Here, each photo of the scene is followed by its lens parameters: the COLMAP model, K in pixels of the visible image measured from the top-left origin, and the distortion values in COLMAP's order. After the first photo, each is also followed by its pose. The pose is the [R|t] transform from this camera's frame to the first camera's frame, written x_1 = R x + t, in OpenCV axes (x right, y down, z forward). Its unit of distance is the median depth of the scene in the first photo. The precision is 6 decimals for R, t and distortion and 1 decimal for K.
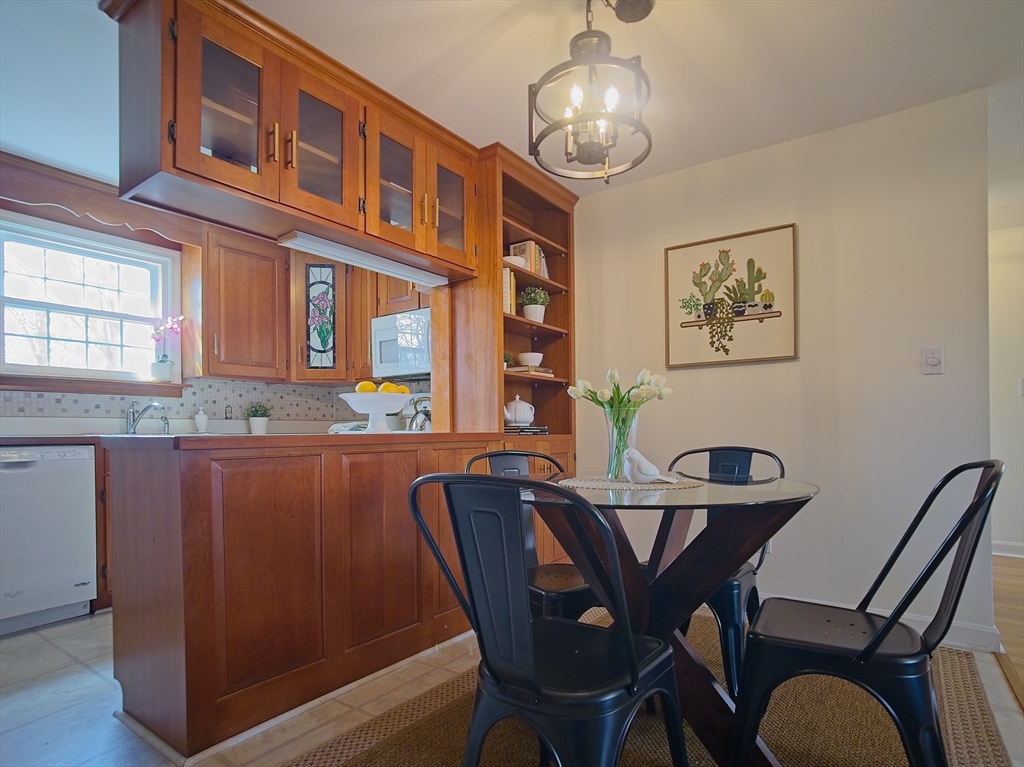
lens RADIAL K [[560.0, 0, 515.1], [0, 560.0, 448.0], [0, 0, 1]] dist [-0.023721, -0.000443]
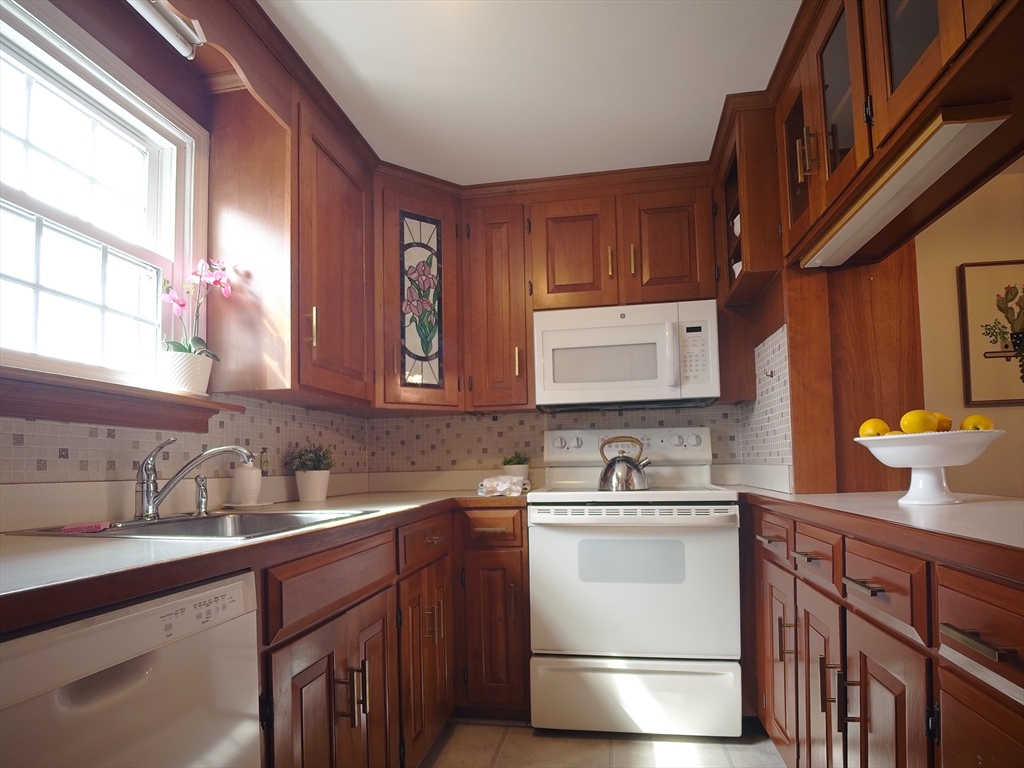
lens RADIAL K [[575.1, 0, 516.4], [0, 575.1, 449.8], [0, 0, 1]] dist [-0.027122, -0.001081]
pose [[0.895342, -0.002349, 0.445373, -0.533504], [0.032118, 0.997723, -0.059305, -0.035965], [-0.444220, 0.067403, 0.893379, 0.415158]]
